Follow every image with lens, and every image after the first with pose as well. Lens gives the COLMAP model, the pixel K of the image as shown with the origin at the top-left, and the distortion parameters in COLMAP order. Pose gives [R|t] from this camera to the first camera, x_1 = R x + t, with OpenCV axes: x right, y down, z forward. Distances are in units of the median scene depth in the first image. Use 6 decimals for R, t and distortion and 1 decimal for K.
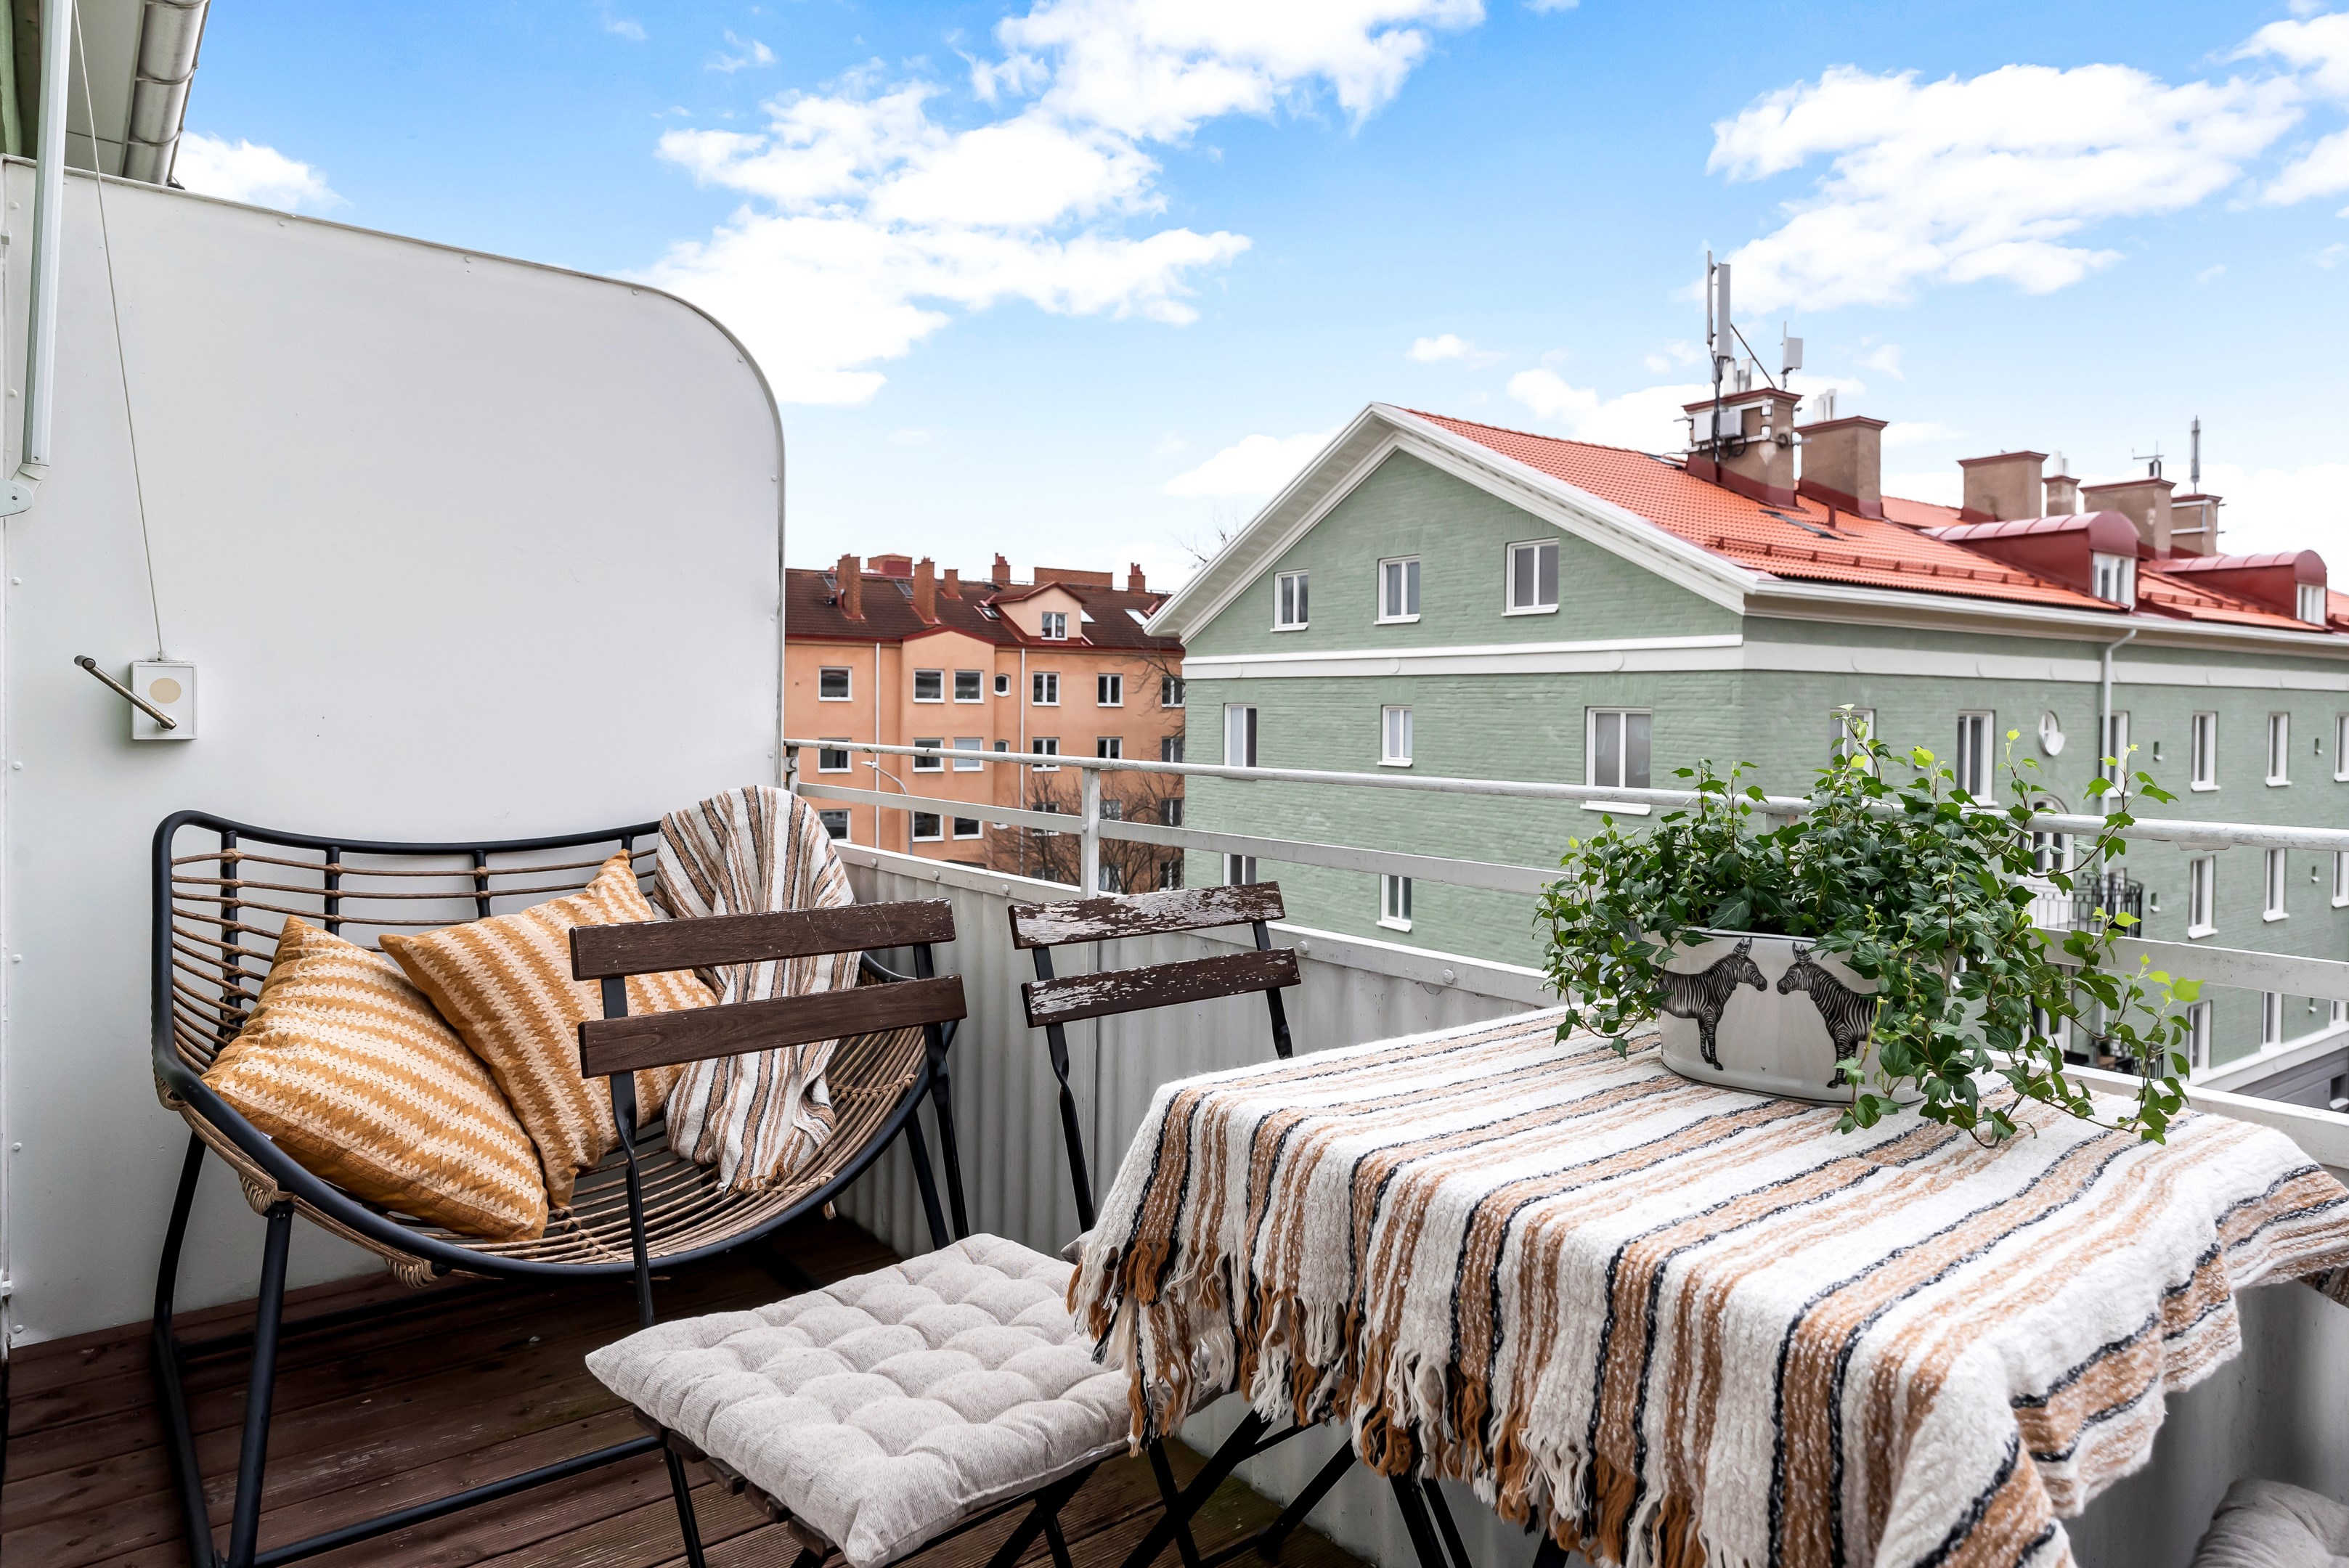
lens RADIAL K [[1422.2, 0, 1173.1], [0, 1422.2, 729.4], [0, 0, 1]] dist [0.001799, -0.003297]
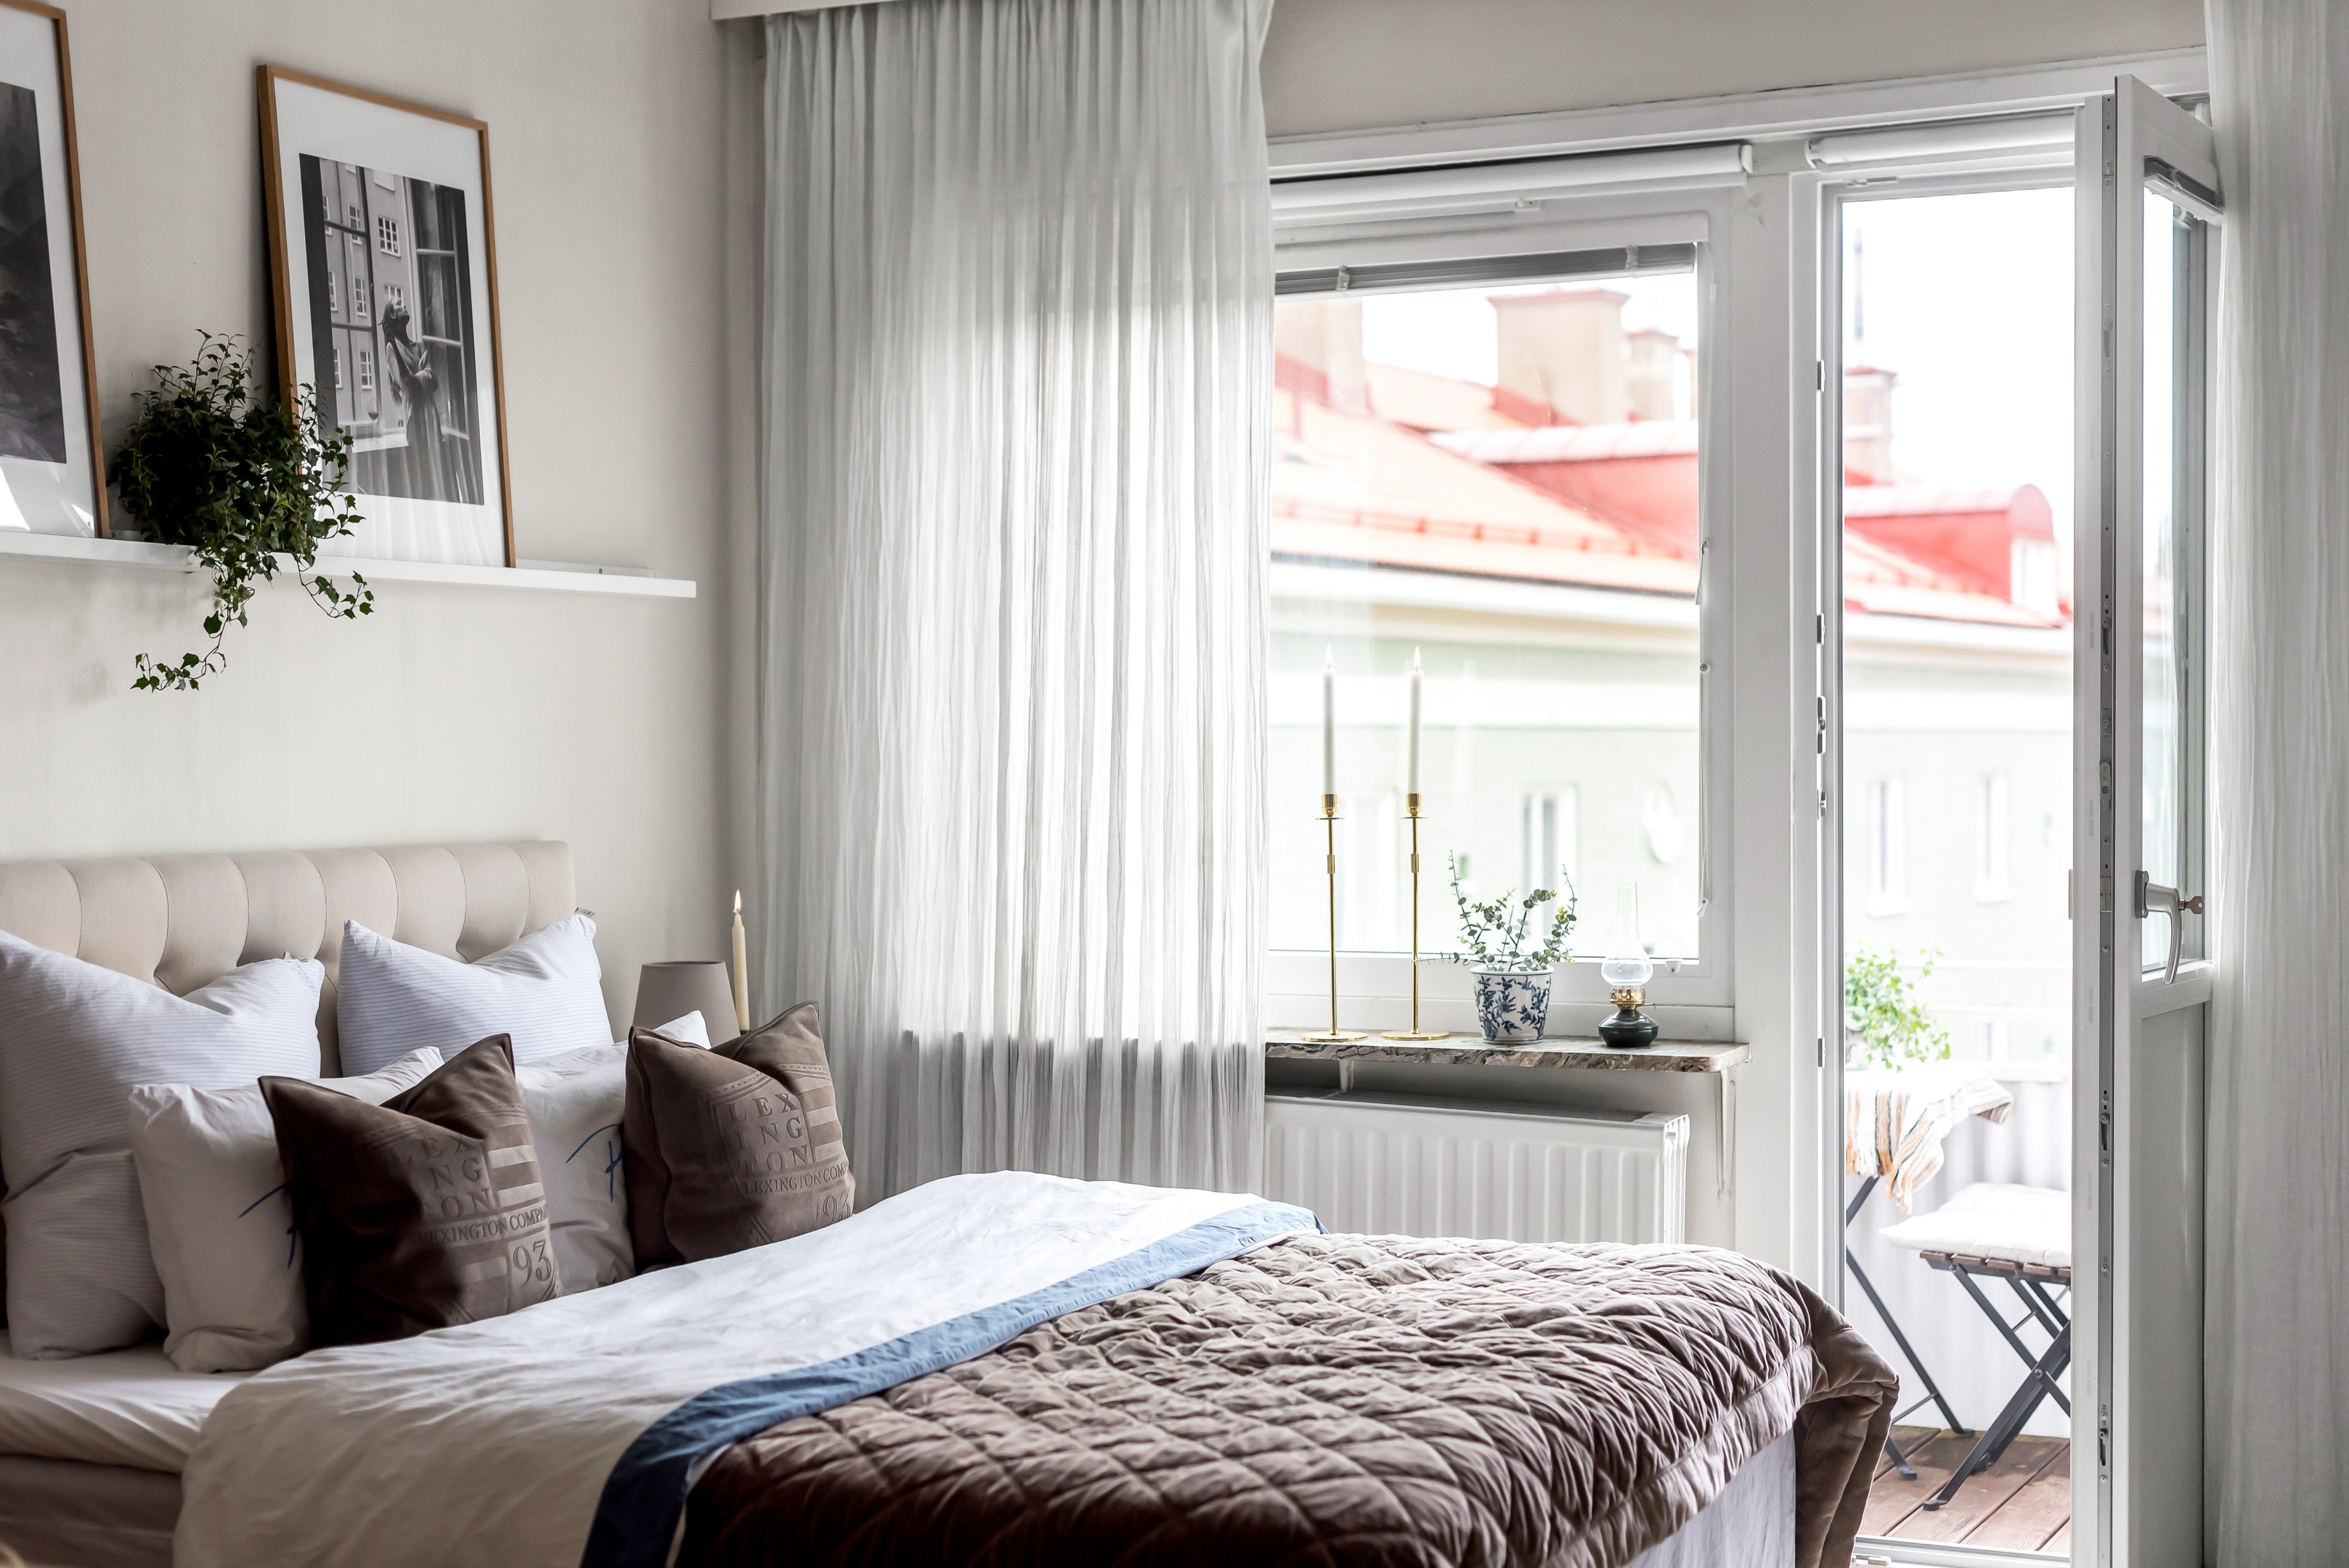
lens RADIAL K [[3485.7, 0, 1177.4], [0, 3485.7, 716.6], [0, 0, 1]] dist [0.016535, -0.000721]
pose [[0.908756, -0.005994, 0.417284, -3.315483], [0.016899, 0.999605, -0.022446, -0.271733], [-0.416985, 0.027450, 0.908499, -4.338503]]
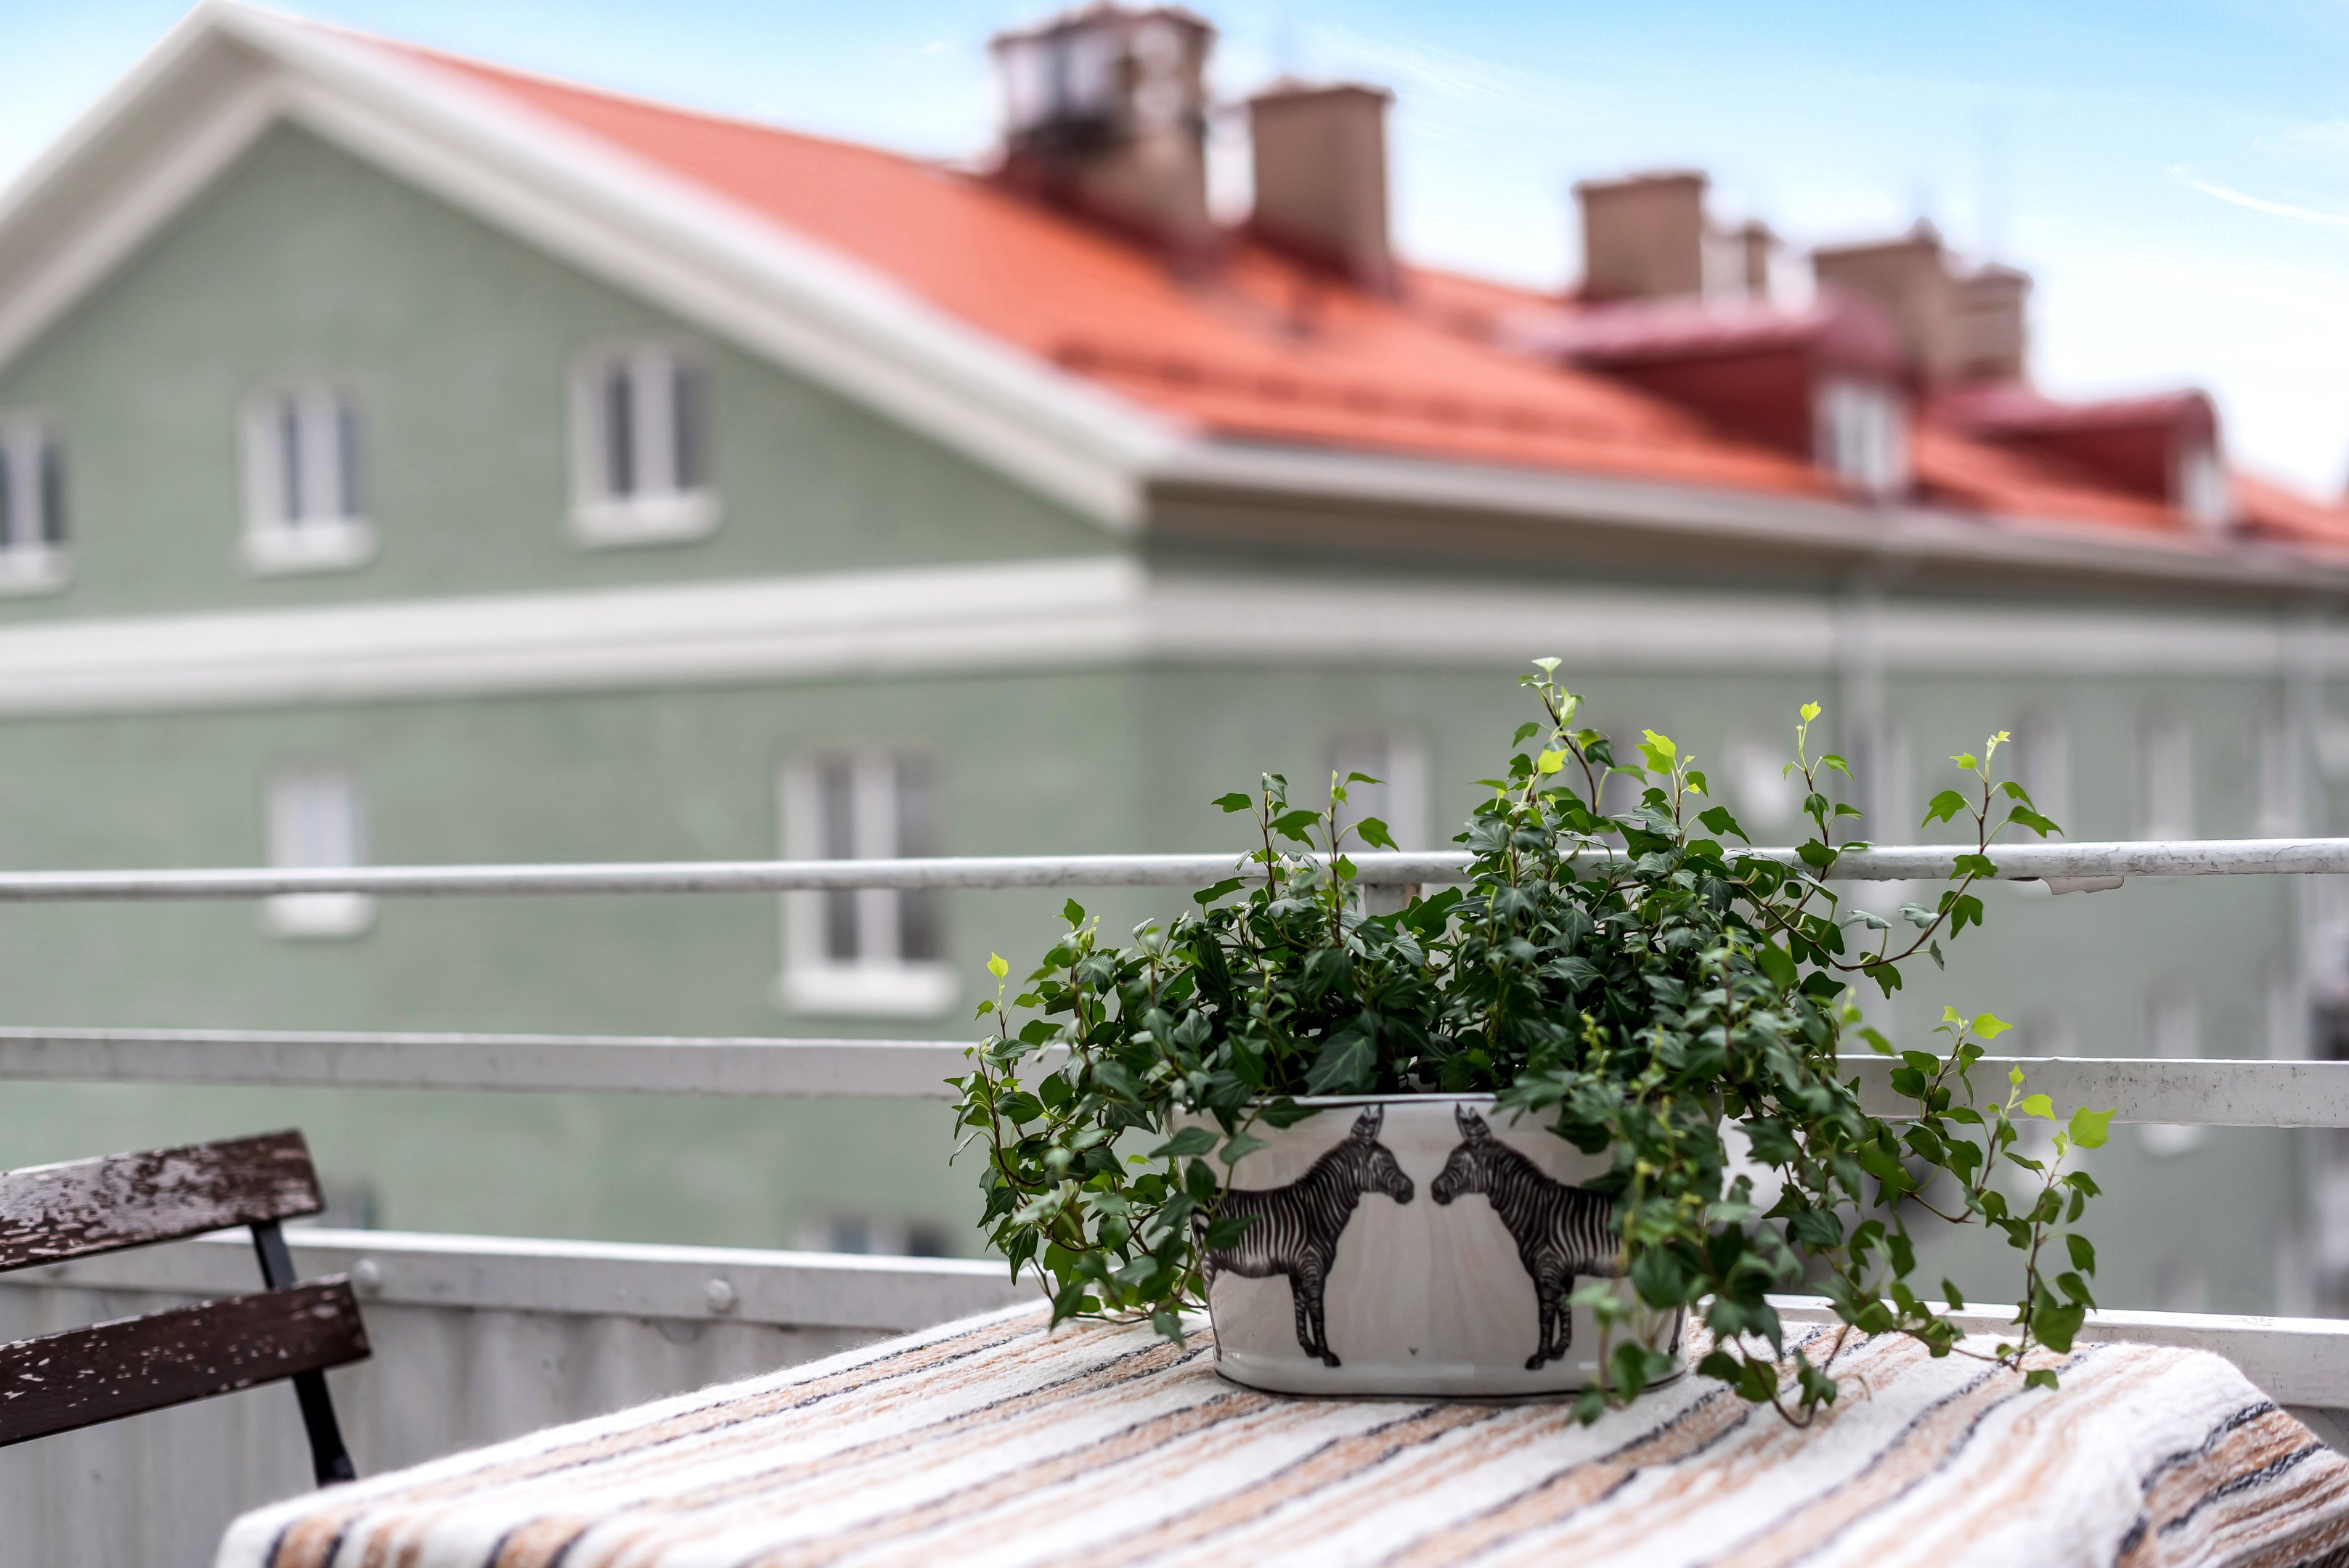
lens RADIAL K [[3614.3, 0, 1174.5], [0, 3614.3, 784.0], [0, 0, 1]] dist [-0.023148, 0.133998]
pose [[0.922463, -0.038747, 0.384135, -0.169449], [0.043238, 0.999060, -0.003057, 0.028657], [-0.383656, 0.019429, 0.923272, -0.201192]]
